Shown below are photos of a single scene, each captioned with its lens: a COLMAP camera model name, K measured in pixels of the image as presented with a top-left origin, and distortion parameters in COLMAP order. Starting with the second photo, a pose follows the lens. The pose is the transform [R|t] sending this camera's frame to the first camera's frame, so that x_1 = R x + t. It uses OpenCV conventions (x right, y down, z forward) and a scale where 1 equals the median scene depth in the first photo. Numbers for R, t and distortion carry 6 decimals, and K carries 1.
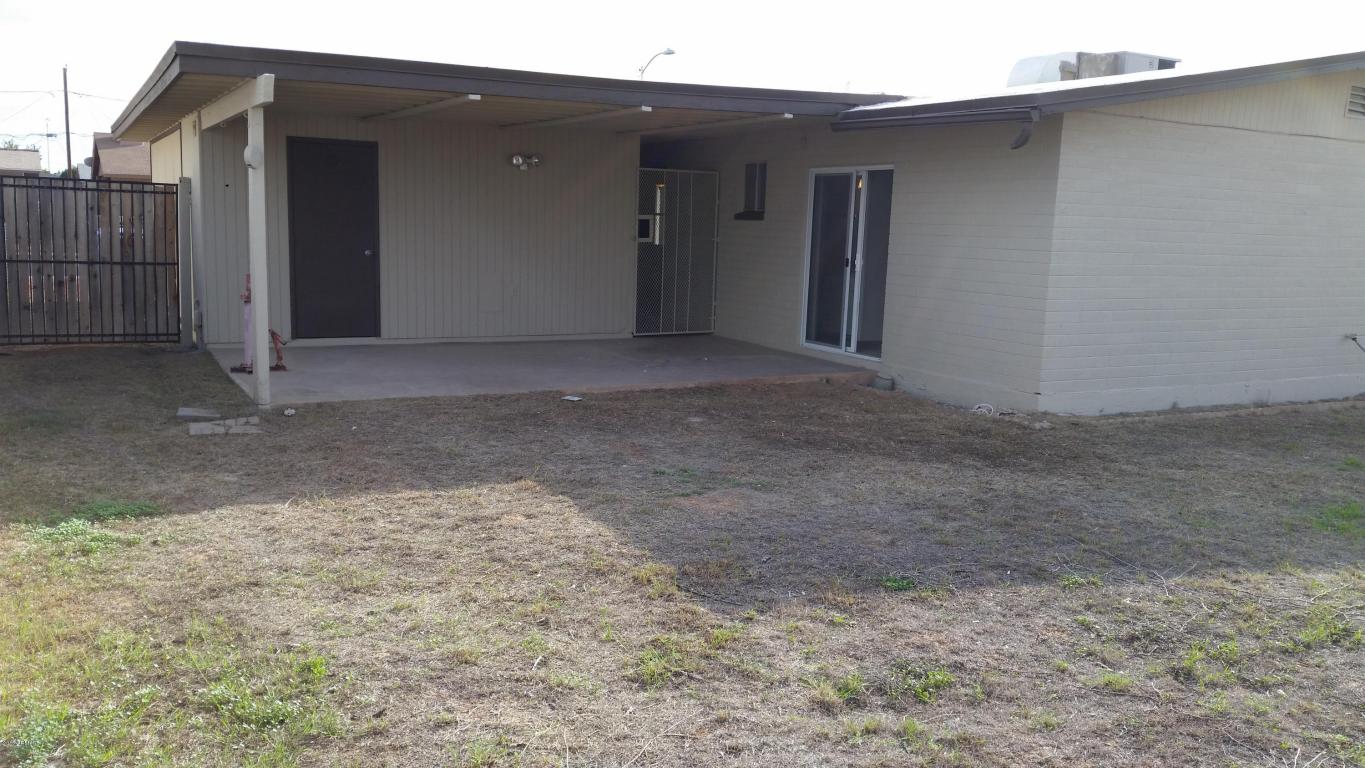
lens RADIAL K [[1118.5, 0, 682.5], [0, 1118.5, 384.0], [0, 0, 1]] dist [0.122085, -0.202438]
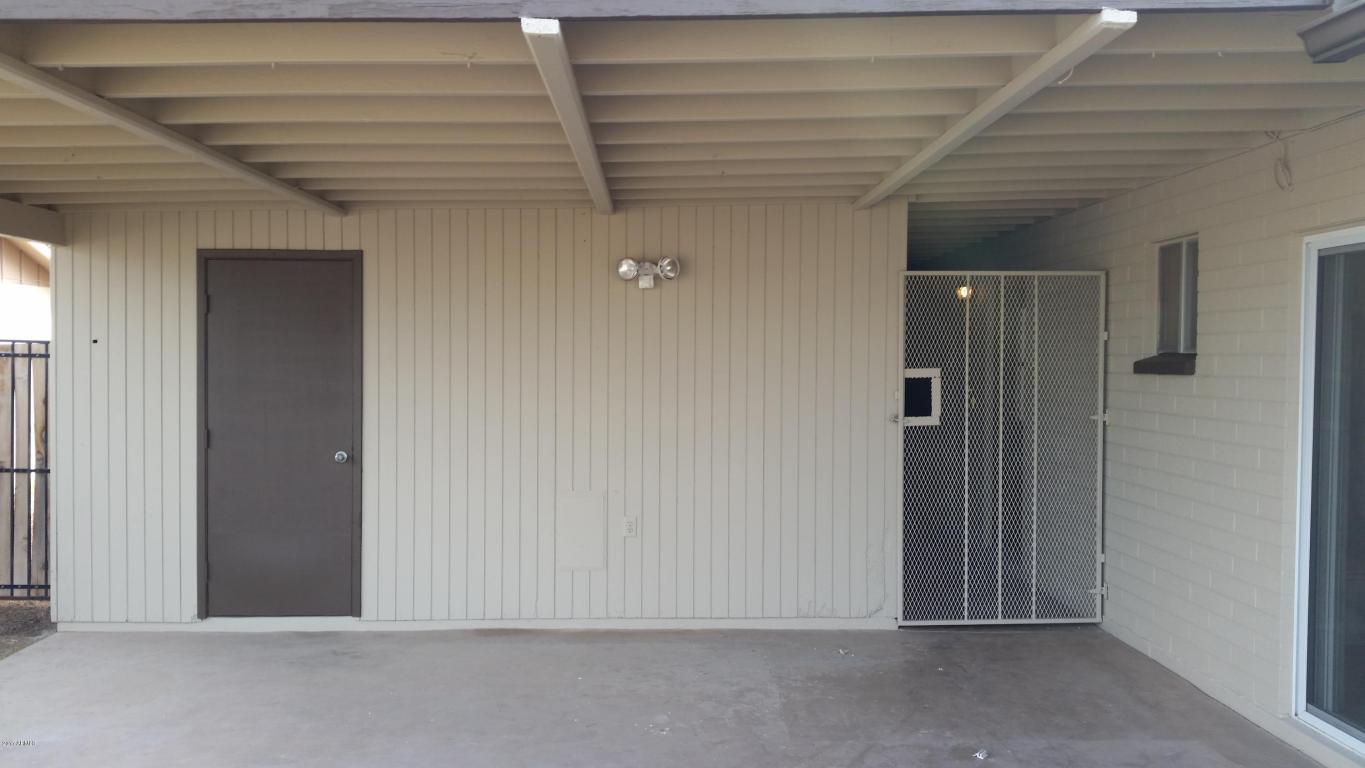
lens RADIAL K [[1118.5, 0, 682.5], [0, 1118.5, 384.0], [0, 0, 1]] dist [0.122085, -0.202438]
pose [[0.885610, -0.016358, -0.464141, 0.103496], [-0.045482, 0.991521, -0.121726, -0.087724], [0.462197, 0.128912, 0.877357, 0.576006]]
